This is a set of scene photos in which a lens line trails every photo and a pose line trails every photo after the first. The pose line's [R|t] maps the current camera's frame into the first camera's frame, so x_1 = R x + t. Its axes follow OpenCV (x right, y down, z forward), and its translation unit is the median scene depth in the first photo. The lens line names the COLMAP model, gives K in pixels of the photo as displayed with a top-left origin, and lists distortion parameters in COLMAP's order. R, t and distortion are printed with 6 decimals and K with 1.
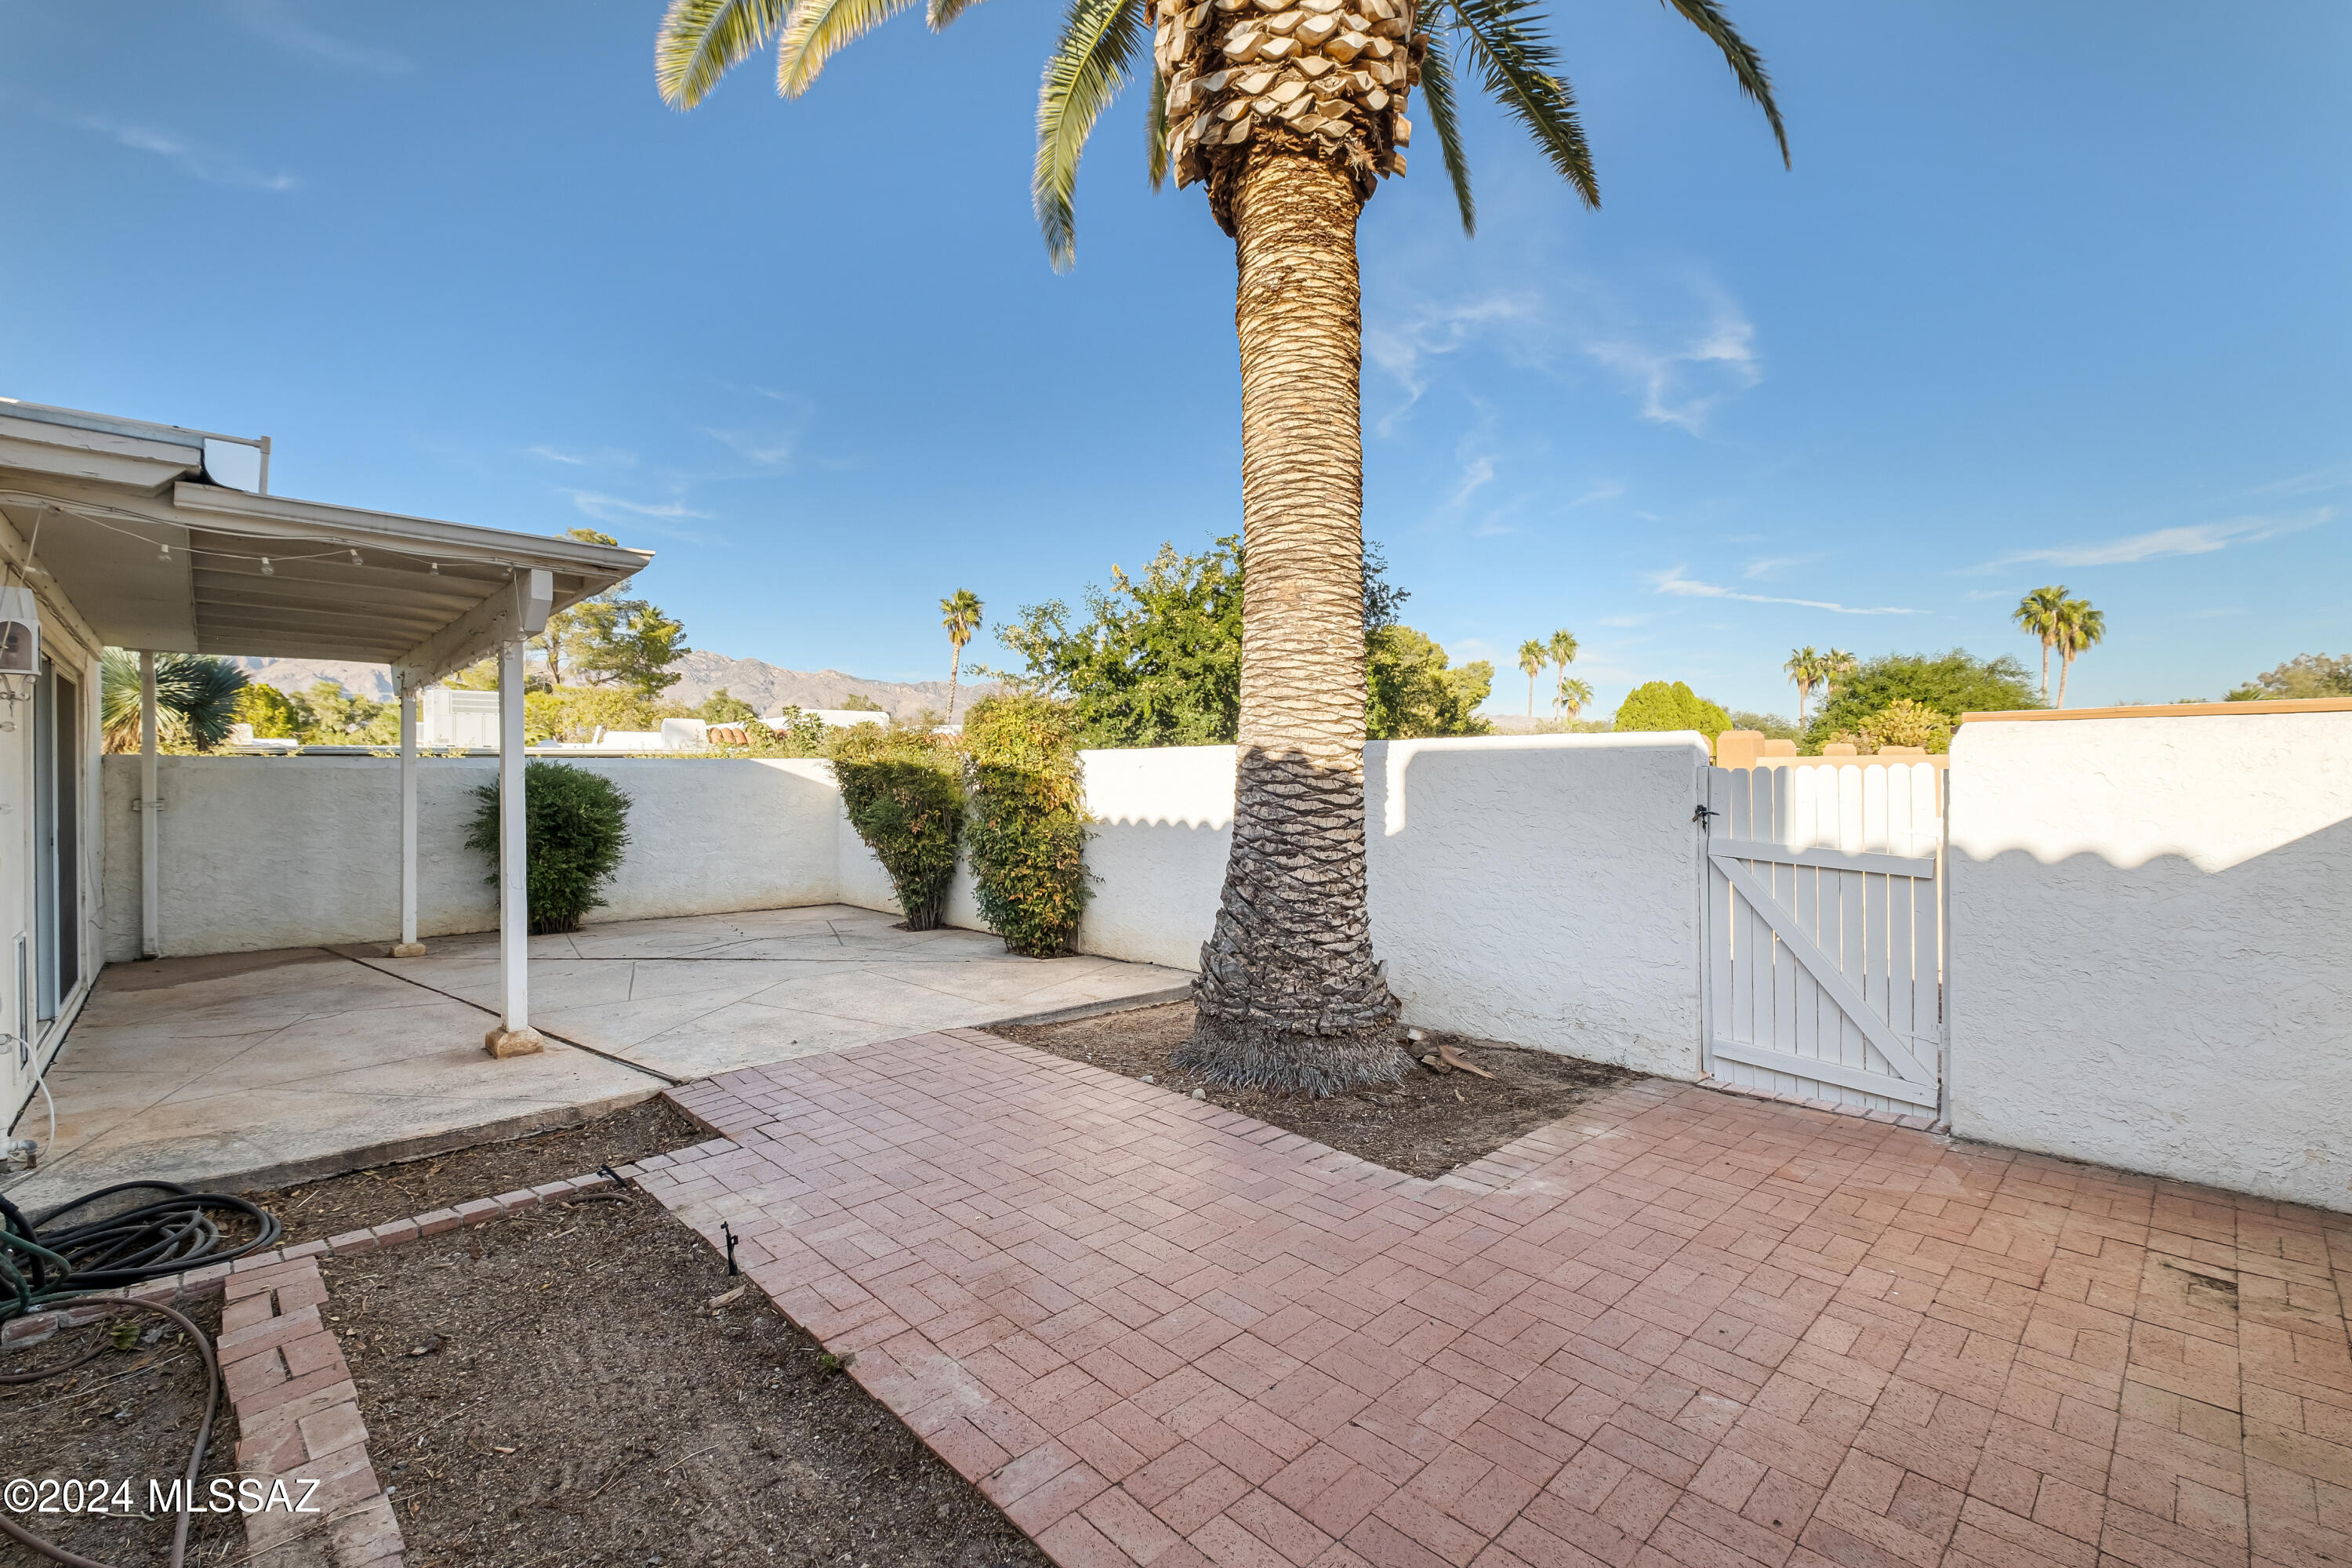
lens RADIAL K [[1026.1, 0, 1174.6], [0, 1026.1, 772.5], [0, 0, 1]] dist [-0.001475, -0.002530]
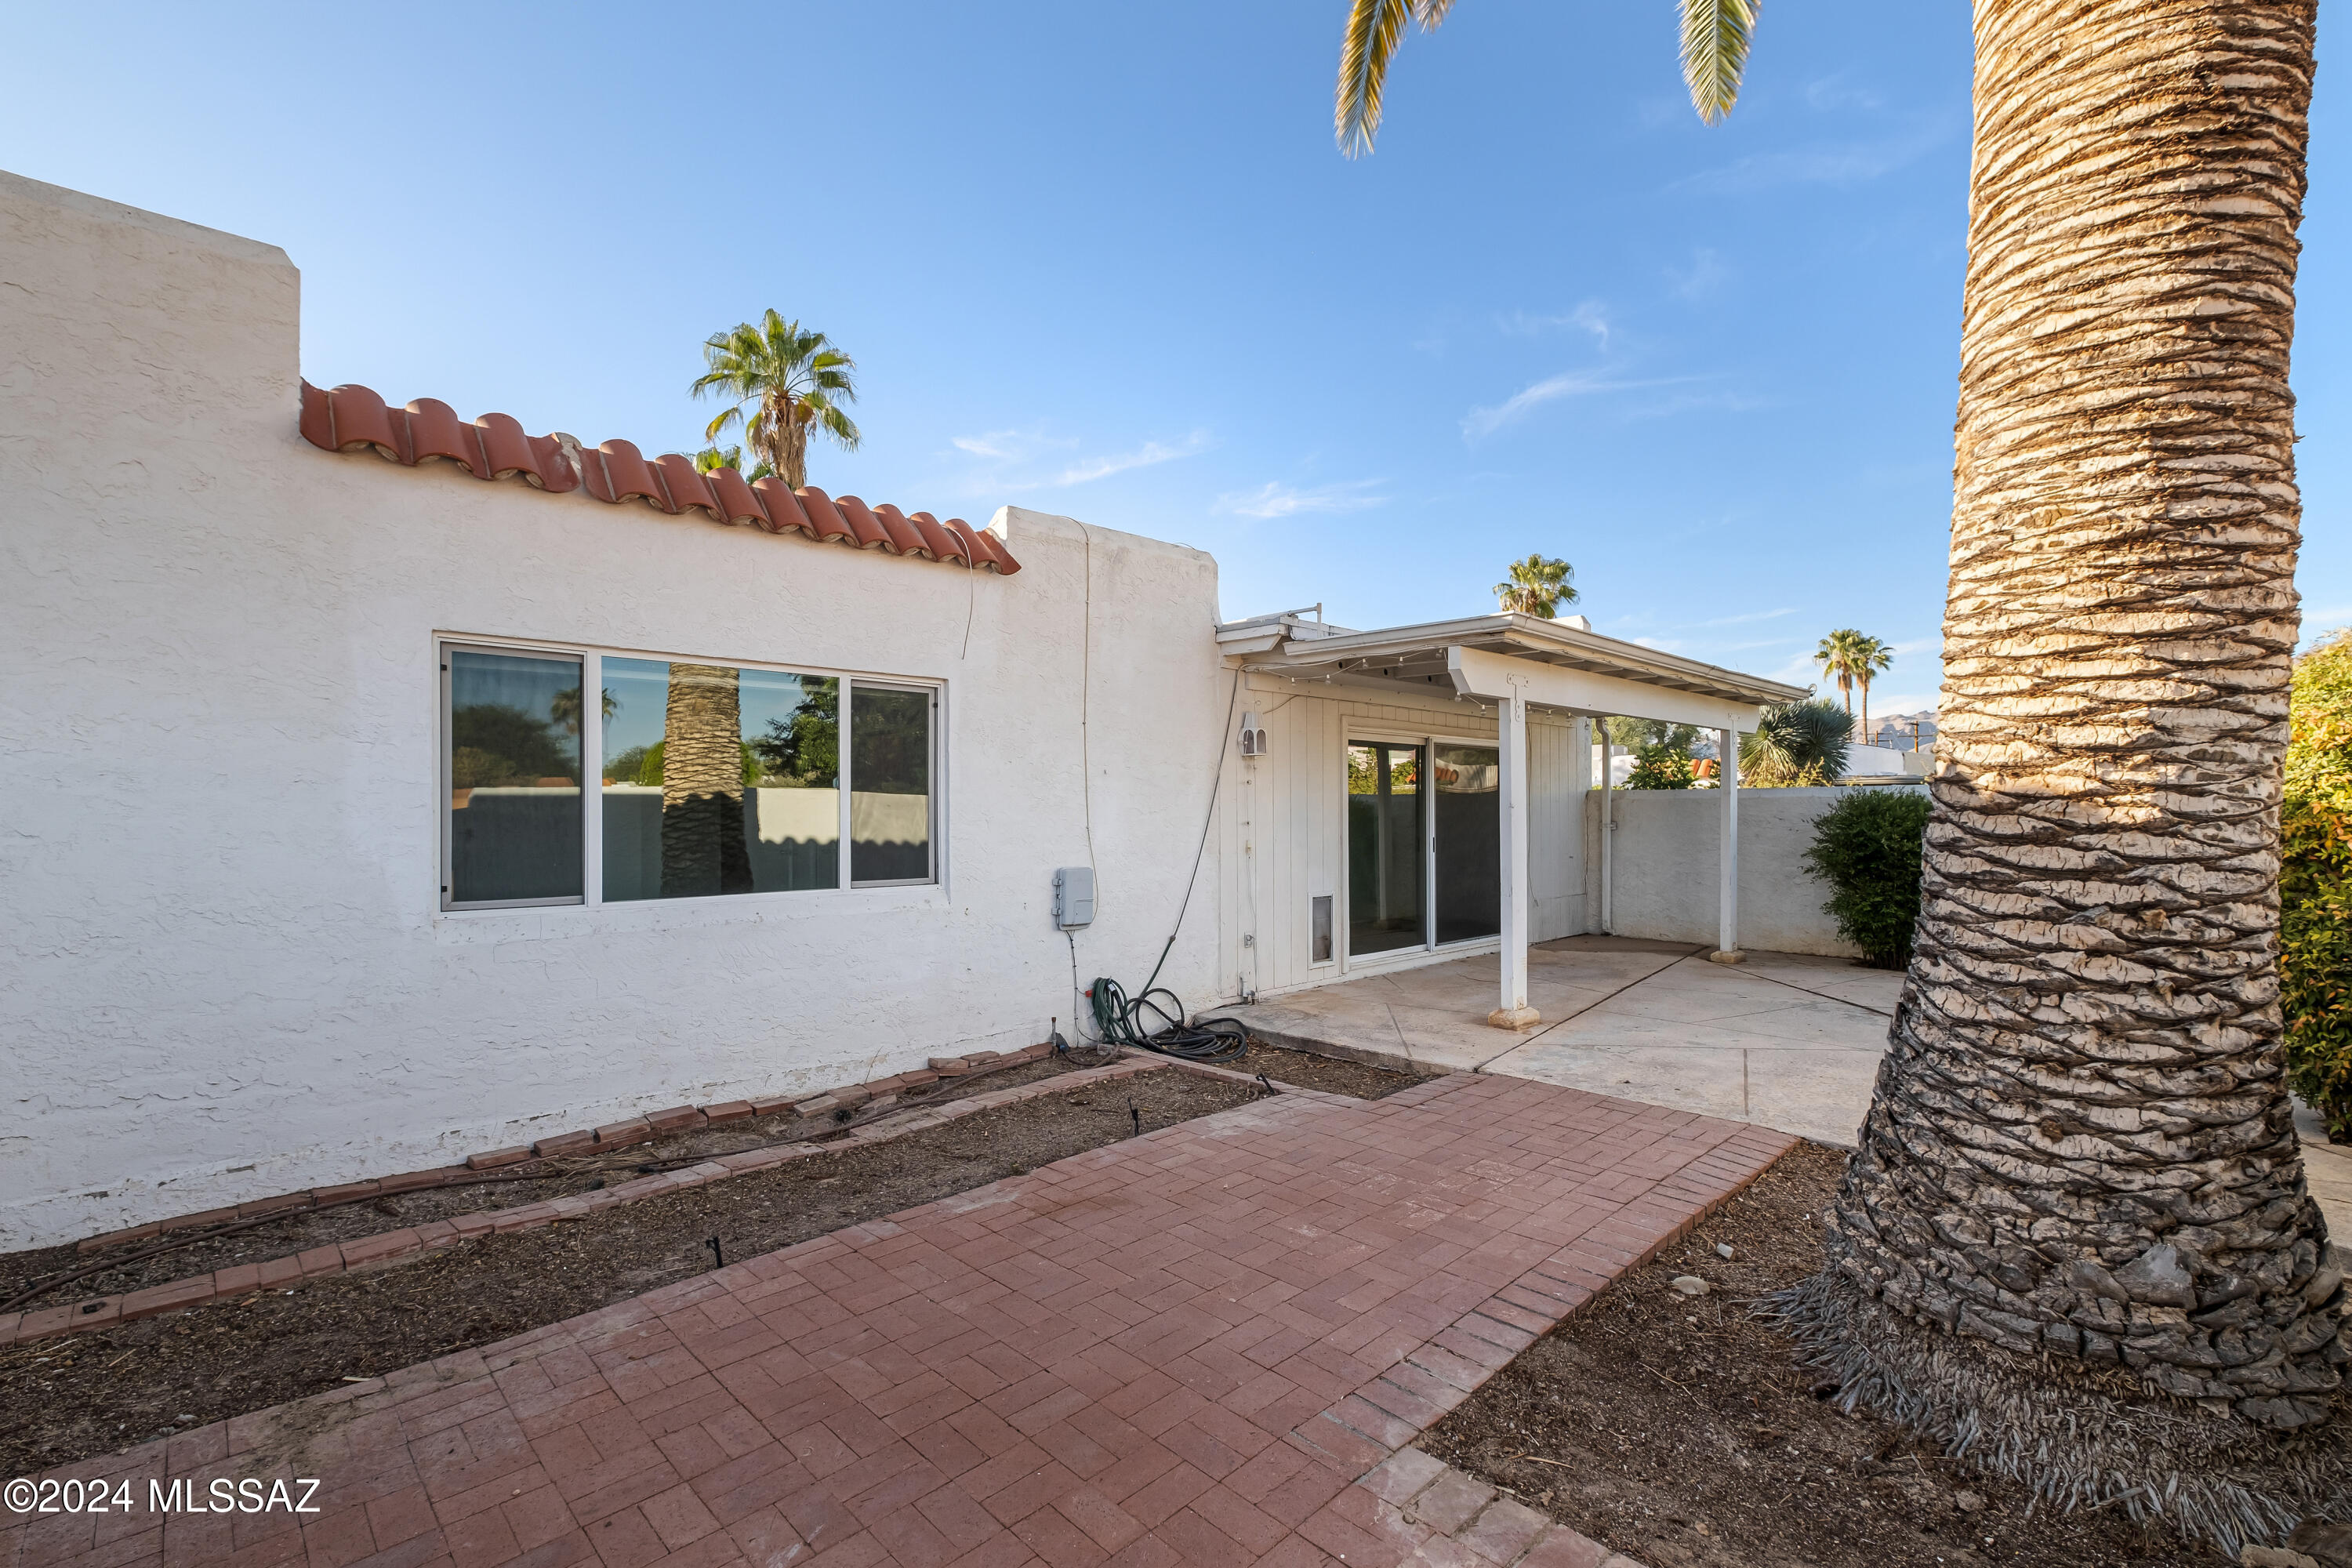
lens RADIAL K [[1026.1, 0, 1174.3], [0, 1026.1, 807.3], [0, 0, 1]] dist [-0.001475, -0.002530]
pose [[0.008582, 0.001945, -0.999961, 0.632205], [0.006111, 0.999979, 0.001997, -0.000057], [0.999944, -0.006127, 0.008570, 0.606798]]
